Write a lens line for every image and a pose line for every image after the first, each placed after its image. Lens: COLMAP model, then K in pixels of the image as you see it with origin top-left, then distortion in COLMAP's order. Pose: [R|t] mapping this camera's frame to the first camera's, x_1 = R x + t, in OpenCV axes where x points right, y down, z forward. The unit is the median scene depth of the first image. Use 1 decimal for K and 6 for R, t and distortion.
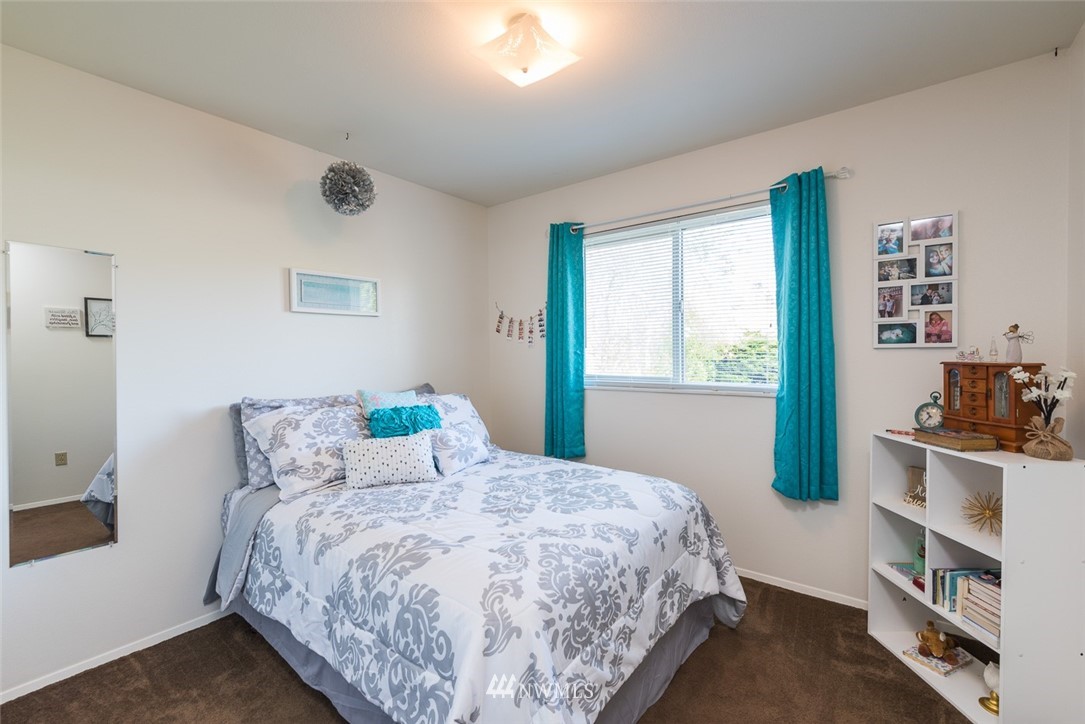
lens RADIAL K [[469.5, 0, 522.6], [0, 469.5, 363.0], [0, 0, 1]] dist [0.001440, -0.000792]
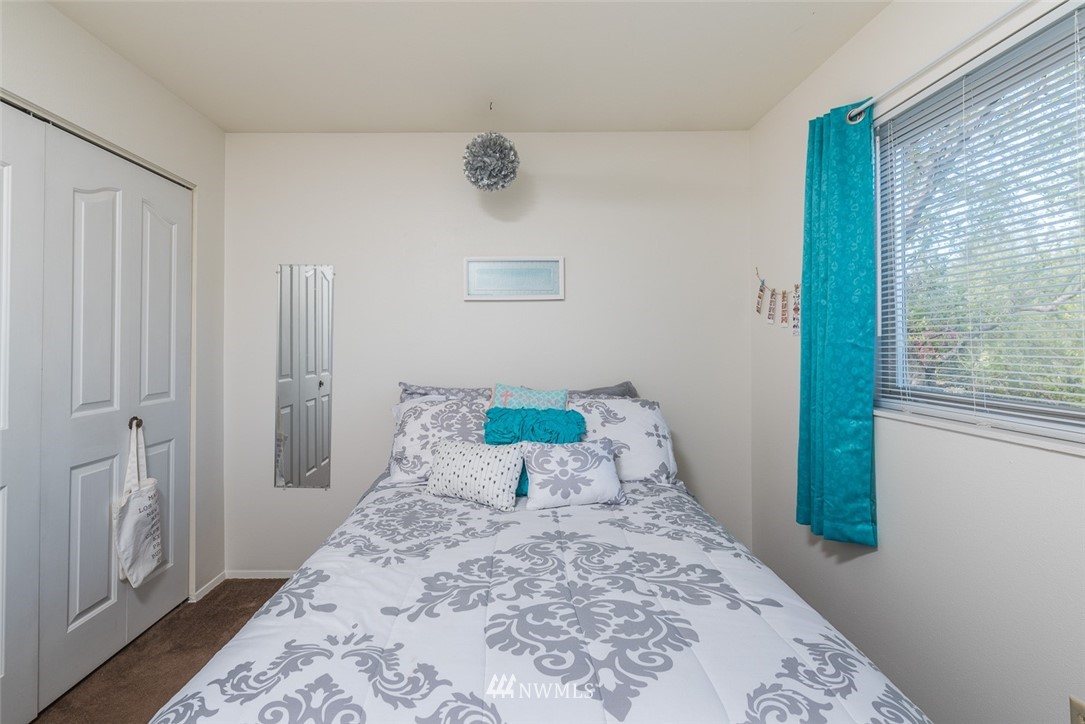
lens RADIAL K [[469.5, 0, 534.2], [0, 469.5, 340.2], [0, 0, 1]] dist [0.001440, -0.000792]
pose [[0.622546, 0.007178, -0.782550, 0.438242], [-0.022433, 0.999711, -0.008677, -0.021481], [0.782262, 0.022957, 0.622527, 0.554209]]
